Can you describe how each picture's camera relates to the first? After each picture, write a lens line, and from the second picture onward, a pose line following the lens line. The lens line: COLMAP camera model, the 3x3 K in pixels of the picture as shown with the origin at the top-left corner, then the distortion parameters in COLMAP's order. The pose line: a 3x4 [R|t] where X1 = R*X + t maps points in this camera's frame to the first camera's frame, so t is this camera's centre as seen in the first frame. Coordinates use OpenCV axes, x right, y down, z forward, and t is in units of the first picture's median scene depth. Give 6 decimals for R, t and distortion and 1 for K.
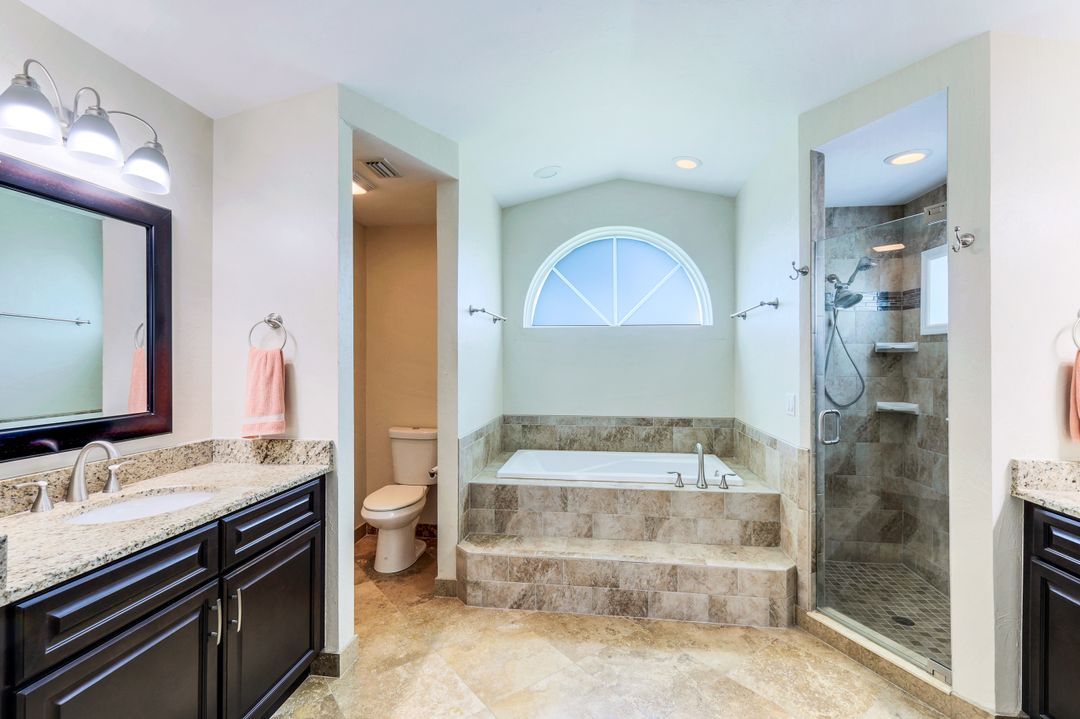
lens RADIAL K [[476.3, 0, 544.4], [0, 476.3, 360.3], [0, 0, 1]] dist [0.001908, 0.000090]
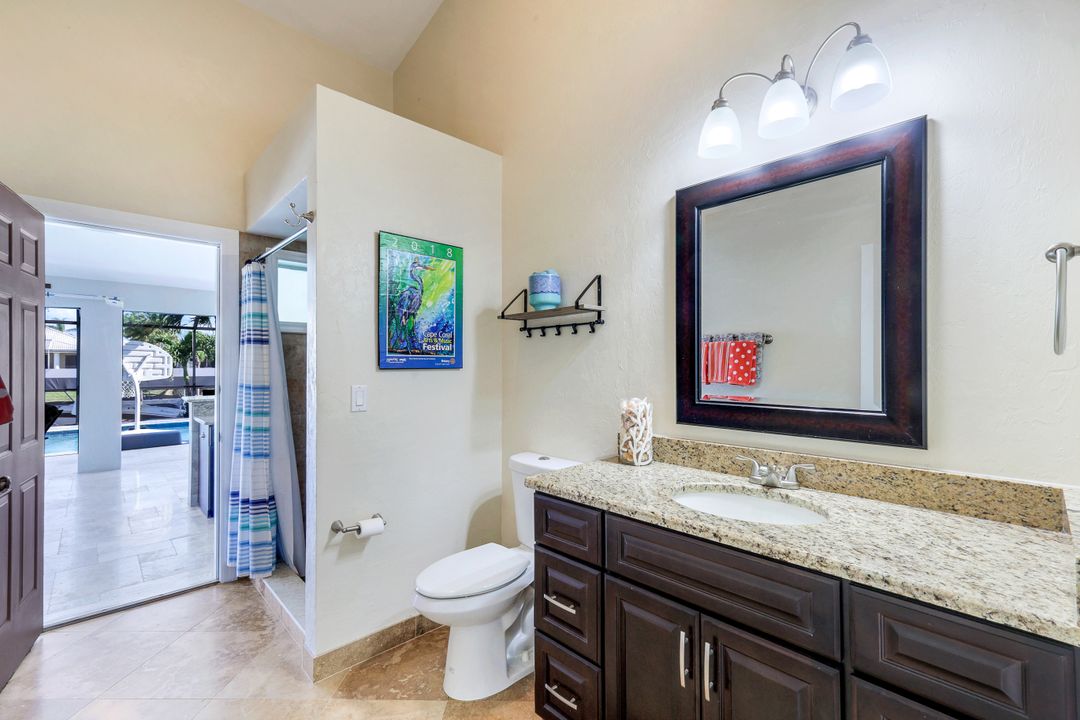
lens RADIAL K [[466.2, 0, 540.0], [0, 466.2, 360.0], [0, 0, 1]] dist [0.005634, 0.000210]
pose [[-0.624670, -0.003577, -0.780881, 0.065873], [-0.000883, 0.999992, -0.003875, 0.033261], [0.780888, -0.001731, -0.624668, 1.043815]]
